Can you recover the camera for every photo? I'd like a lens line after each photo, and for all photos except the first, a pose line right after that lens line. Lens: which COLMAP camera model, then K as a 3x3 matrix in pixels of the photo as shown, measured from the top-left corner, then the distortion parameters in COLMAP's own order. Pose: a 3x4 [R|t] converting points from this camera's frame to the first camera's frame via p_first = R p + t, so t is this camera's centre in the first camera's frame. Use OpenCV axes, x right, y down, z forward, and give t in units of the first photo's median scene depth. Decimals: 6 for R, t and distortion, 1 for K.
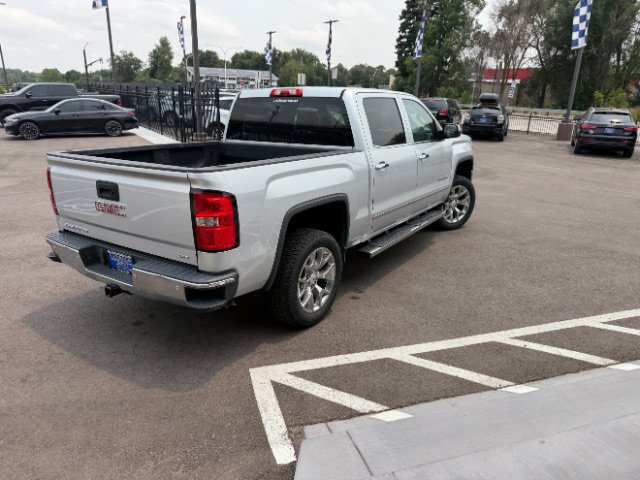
lens RADIAL K [[452.8, 0, 320.0], [0, 452.8, 240.0], [0, 0, 1]] dist [0.033783, -0.047661]
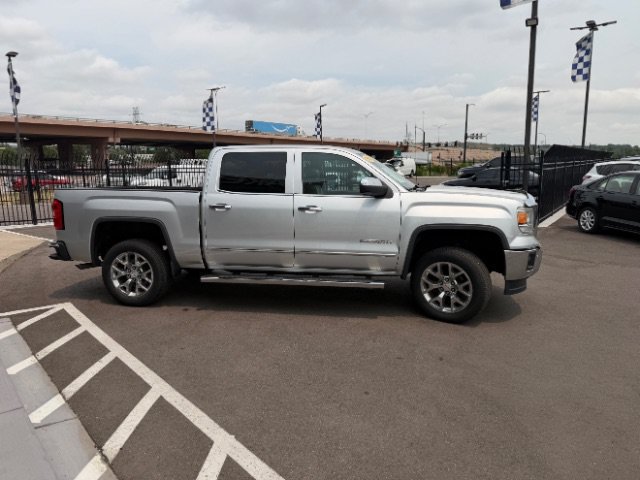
lens RADIAL K [[452.7, 0, 319.1], [0, 452.7, 233.3], [0, 0, 1]] dist [0.043220, -0.059177]
pose [[0.407182, 0.109461, -0.906764, 0.916731], [-0.259899, 0.965636, -0.000140, -0.115222], [0.875588, 0.235725, 0.421639, 0.518497]]
